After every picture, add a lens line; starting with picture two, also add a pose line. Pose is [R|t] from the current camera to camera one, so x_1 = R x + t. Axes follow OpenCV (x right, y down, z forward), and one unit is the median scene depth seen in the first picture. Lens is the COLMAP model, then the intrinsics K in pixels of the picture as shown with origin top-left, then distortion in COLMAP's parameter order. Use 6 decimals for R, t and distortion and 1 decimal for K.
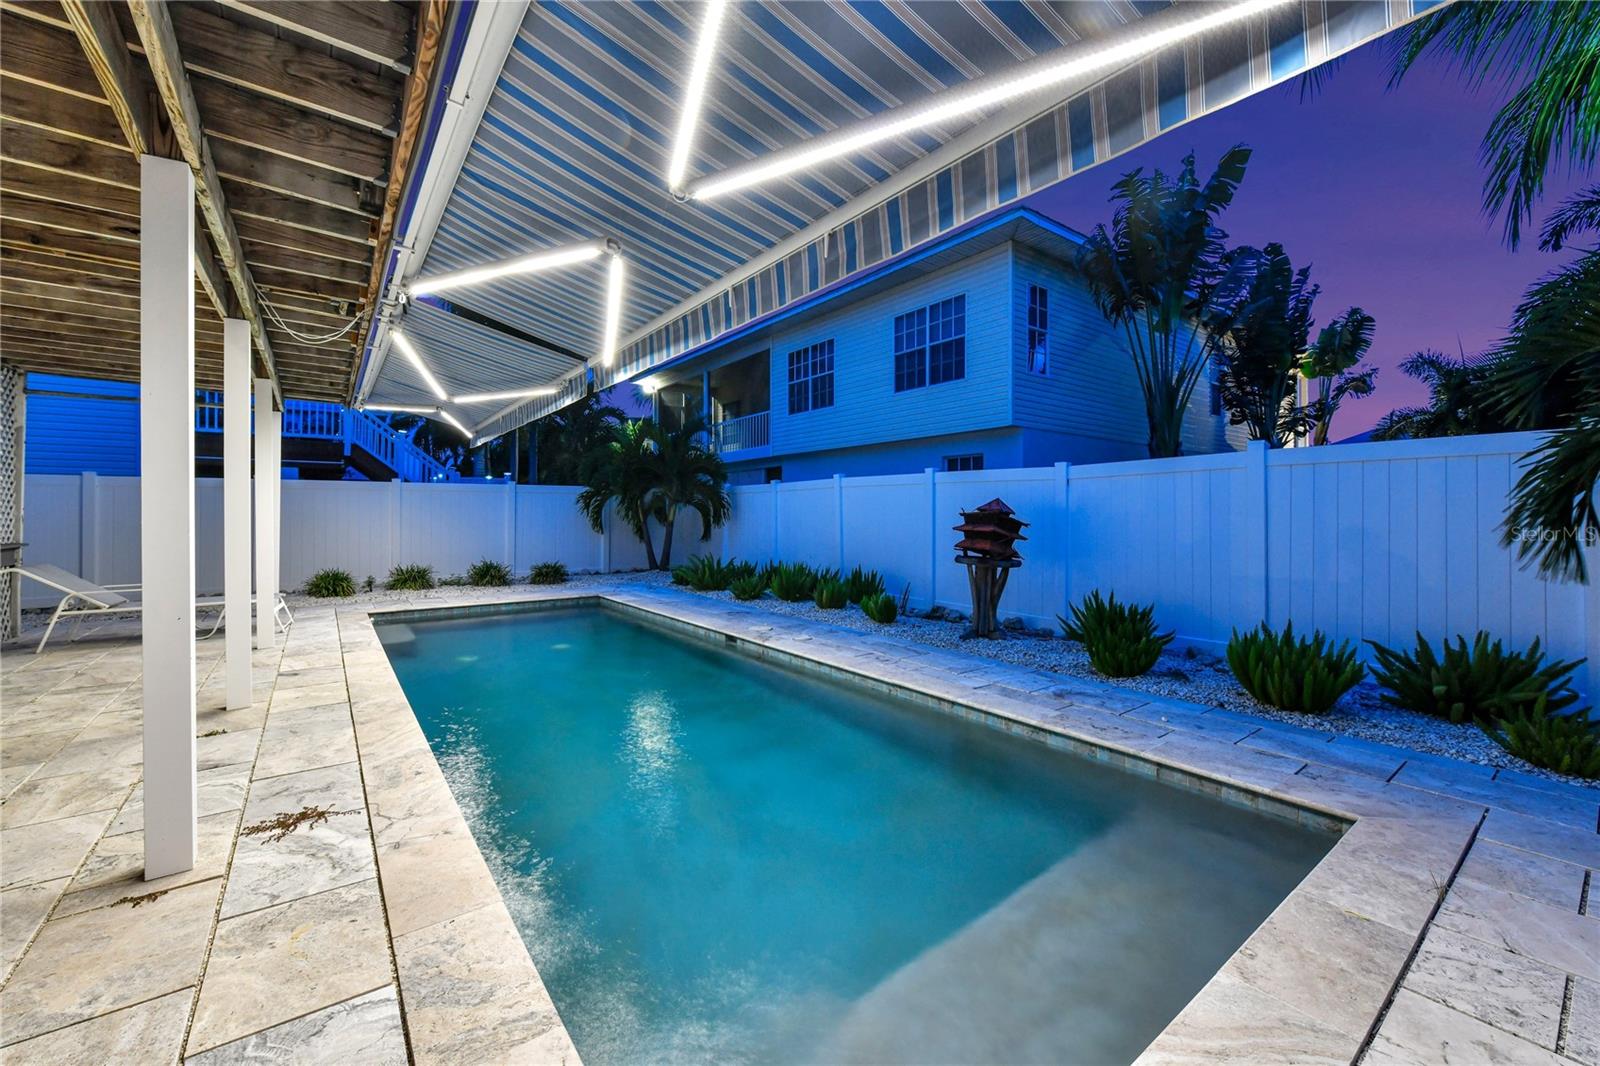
lens RADIAL K [[641.6, 0, 799.0], [0, 641.6, 512.5], [0, 0, 1]] dist [-0.002540, -0.000171]
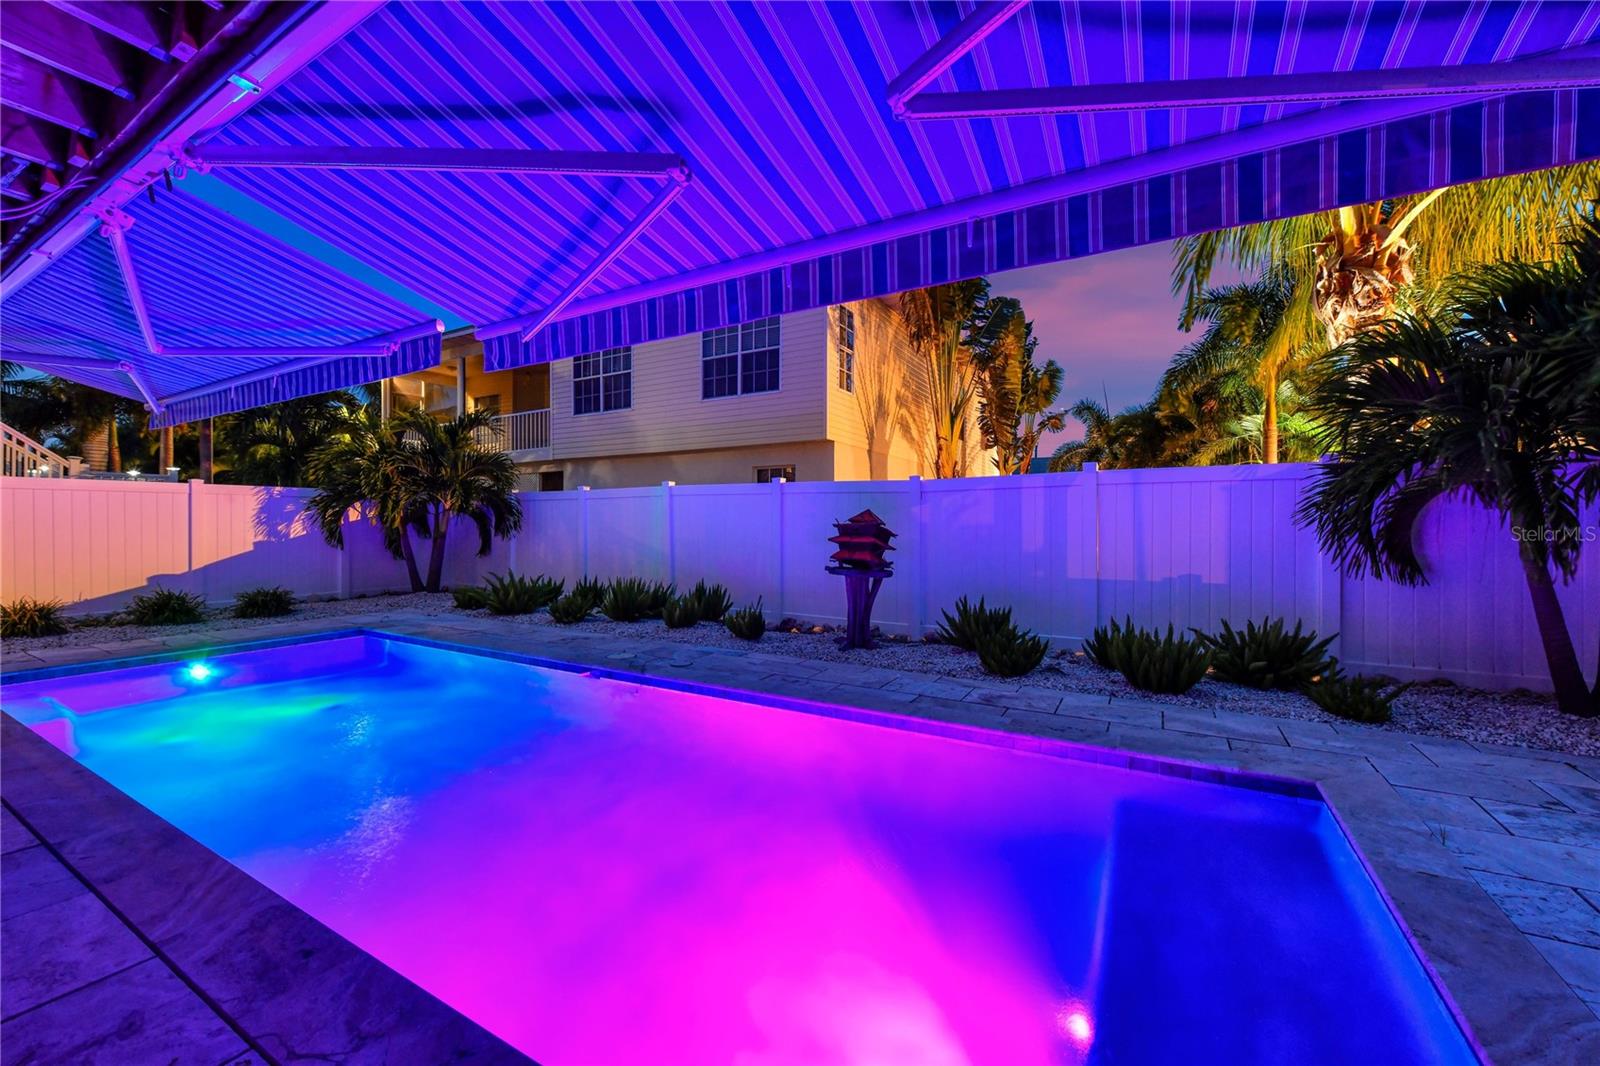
lens RADIAL K [[631.5, 0, 800.0], [0, 631.5, 533.0], [0, 0, 1]] dist [-0.000398, -0.000334]
pose [[0.920559, -0.004120, 0.390581, -0.097343], [-0.002624, 0.999857, 0.016733, -0.000983], [-0.390594, -0.016428, 0.920416, 0.068188]]
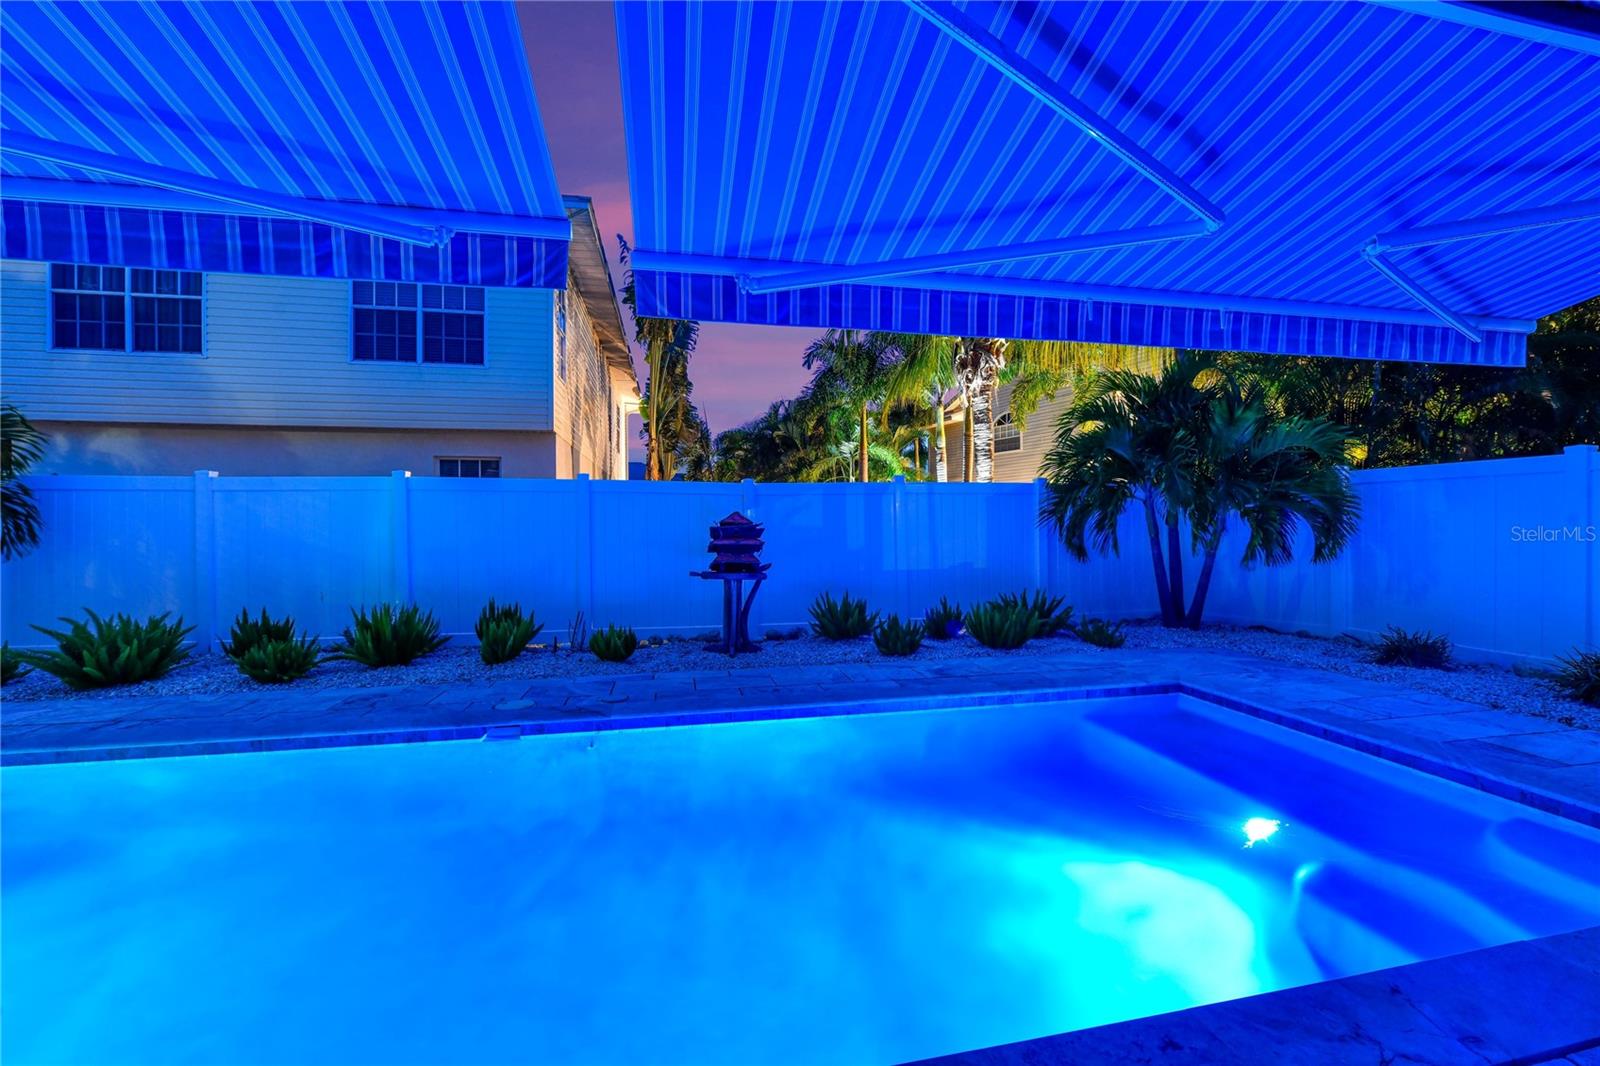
lens RADIAL K [[631.5, 0, 800.0], [0, 631.5, 533.0], [0, 0, 1]] dist [-0.000398, -0.000334]
pose [[0.442641, -0.011302, 0.896628, -0.290731], [0.002378, 0.999932, 0.011430, -0.000233], [-0.896696, -0.002927, 0.442637, 0.262809]]
